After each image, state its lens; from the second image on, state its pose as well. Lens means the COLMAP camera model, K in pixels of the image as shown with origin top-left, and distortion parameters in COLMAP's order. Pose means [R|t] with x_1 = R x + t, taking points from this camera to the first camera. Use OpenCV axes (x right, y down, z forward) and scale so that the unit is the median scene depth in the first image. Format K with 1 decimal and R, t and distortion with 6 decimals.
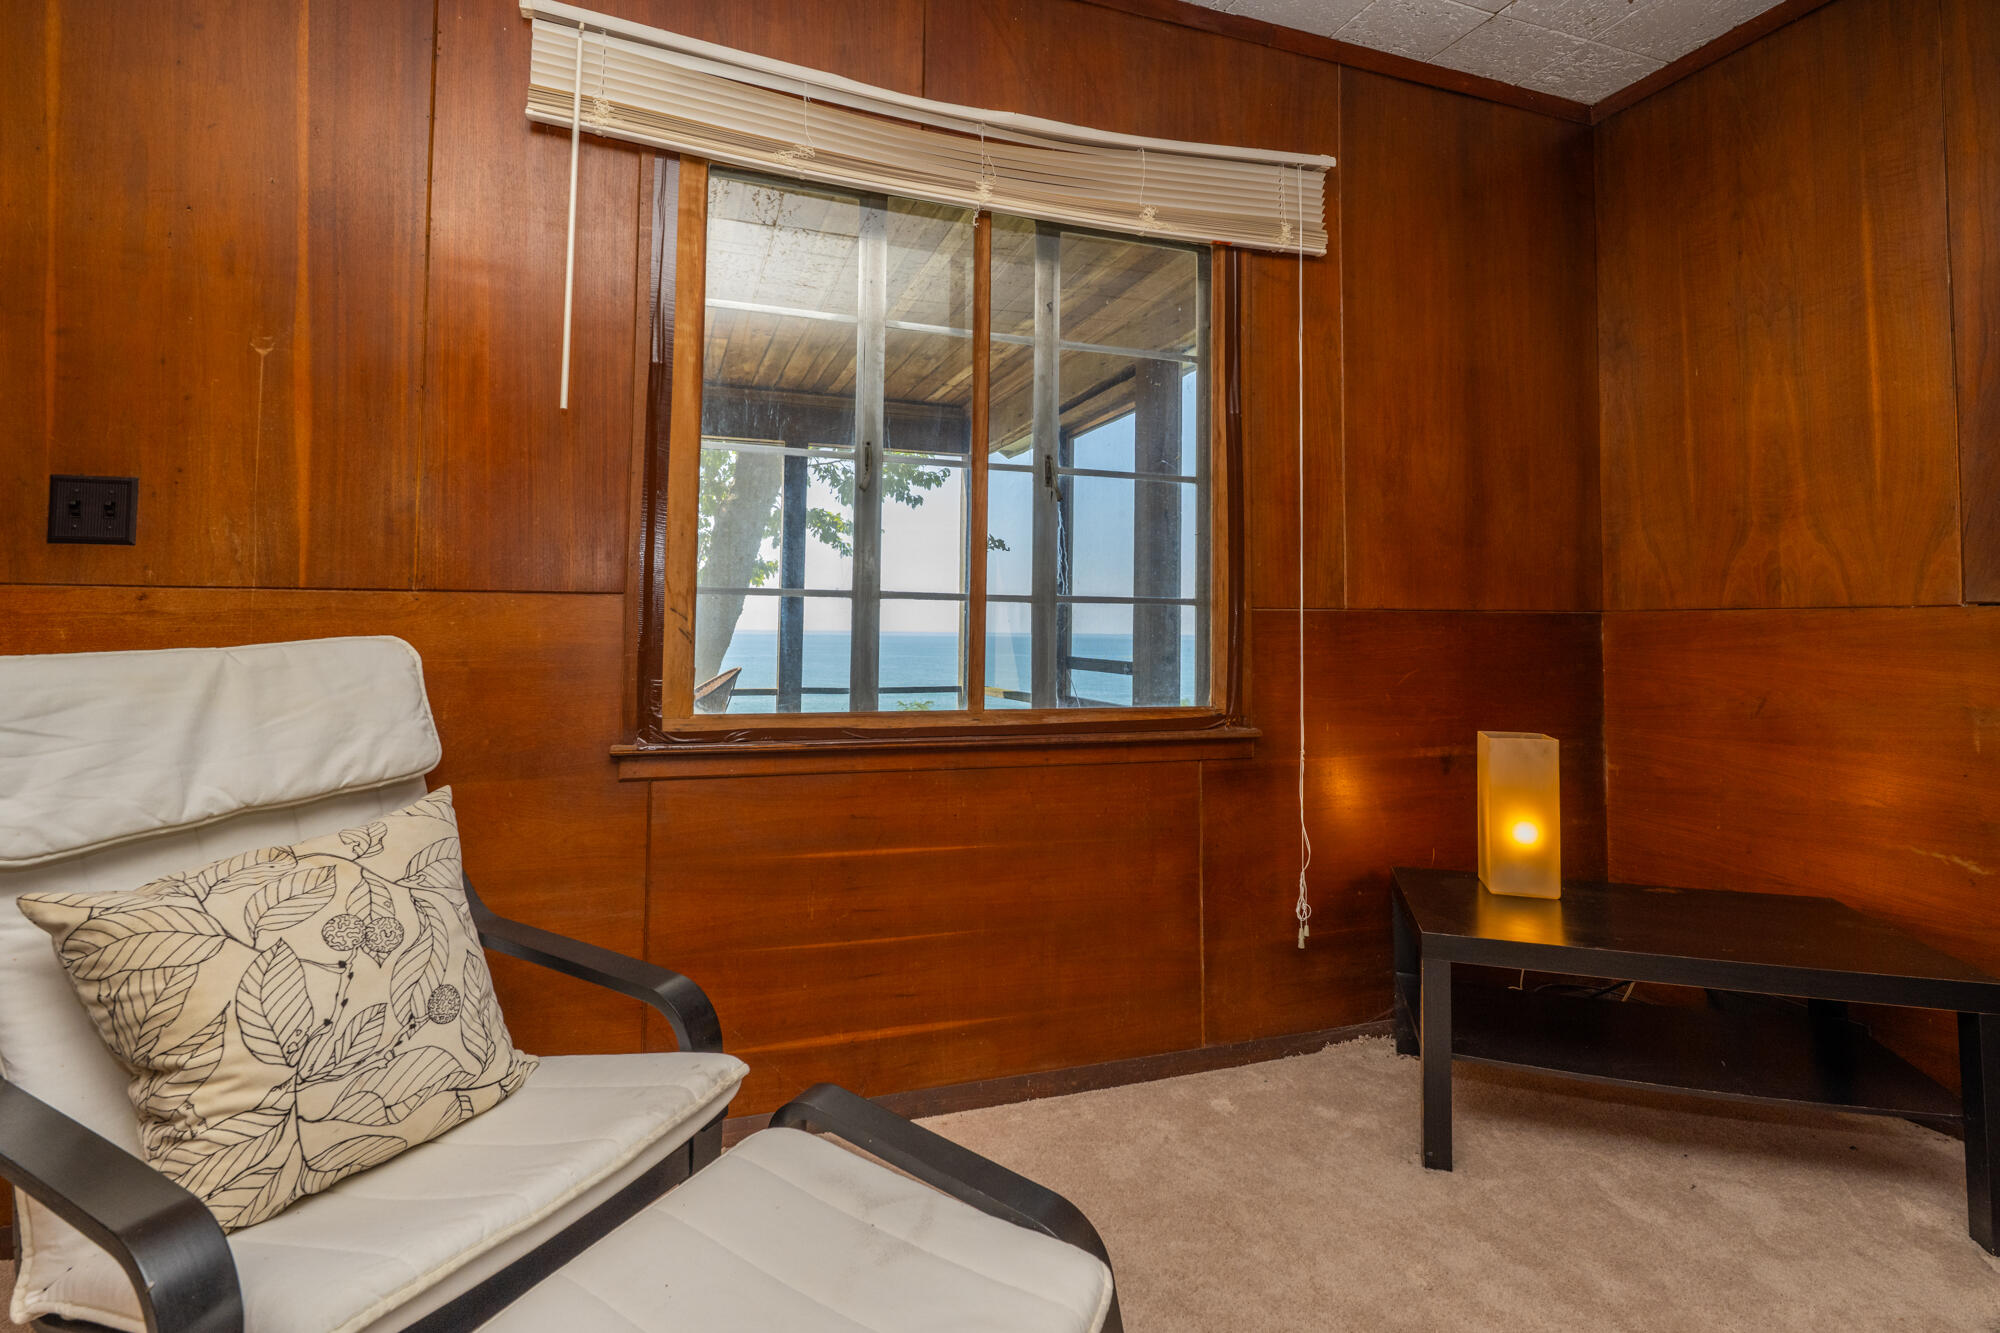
lens RADIAL K [[937.2, 0, 991.5], [0, 937.2, 571.4], [0, 0, 1]] dist [0.013529, 0.000324]
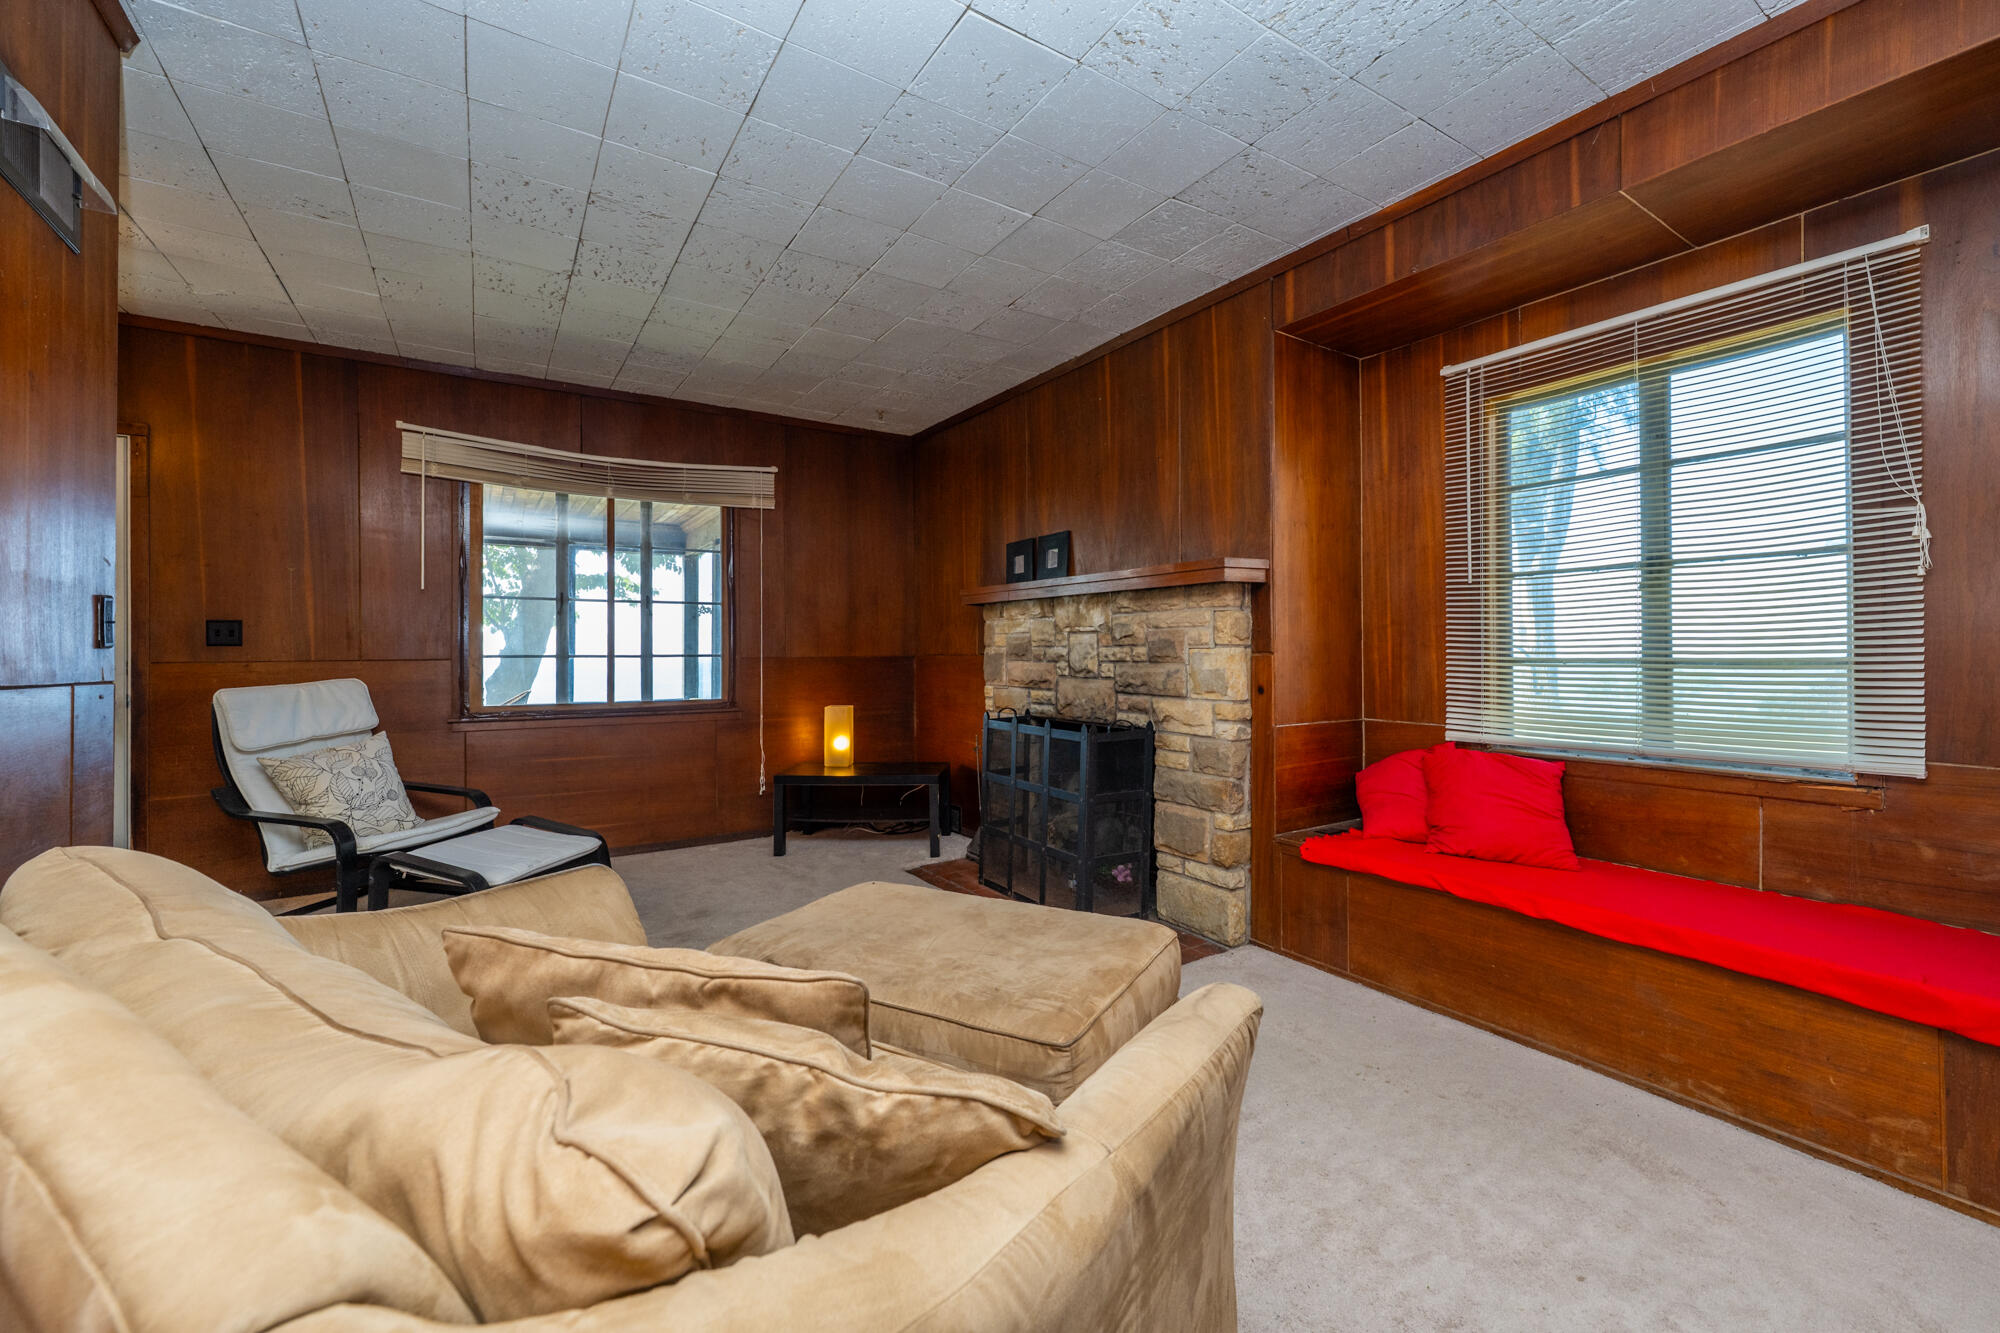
lens RADIAL K [[796.8, 0, 983.4], [0, 796.8, 641.7], [0, 0, 1]] dist [0.000584, 0.000948]
pose [[0.976017, -0.012427, 0.217341, 0.600886], [0.001685, 0.998771, 0.049541, -0.141625], [-0.217690, -0.047986, 0.974838, -1.551716]]
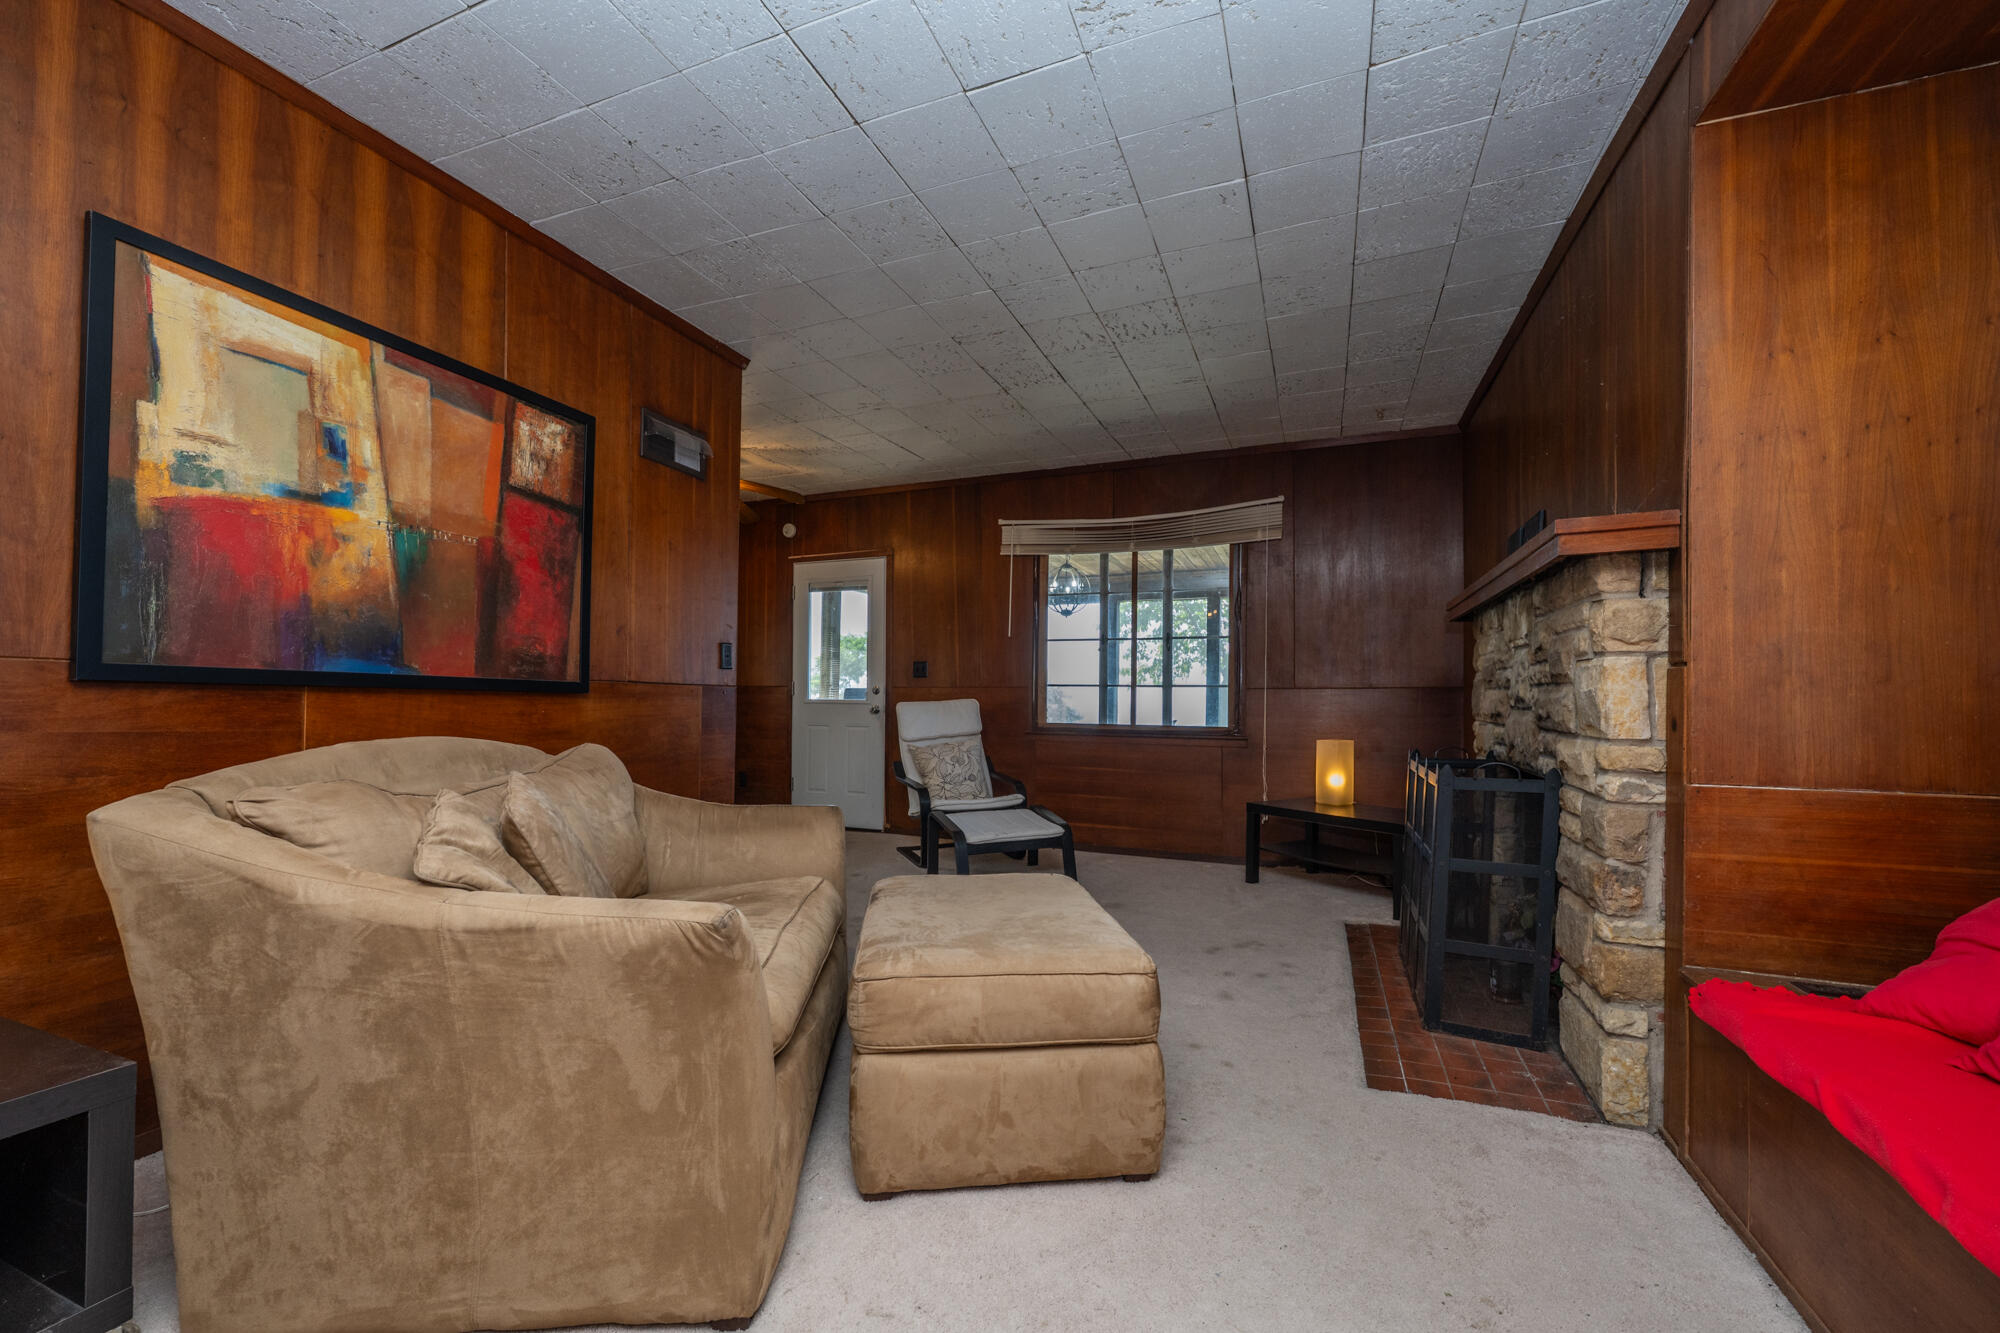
lens RADIAL K [[796.8, 0, 995.4], [0, 796.8, 686.8], [0, 0, 1]] dist [0.000584, 0.000948]
pose [[0.740311, -0.013735, -0.672124, 1.642941], [0.040421, 0.998892, 0.024108, -0.059110], [0.671048, -0.045015, 0.740046, -1.379212]]
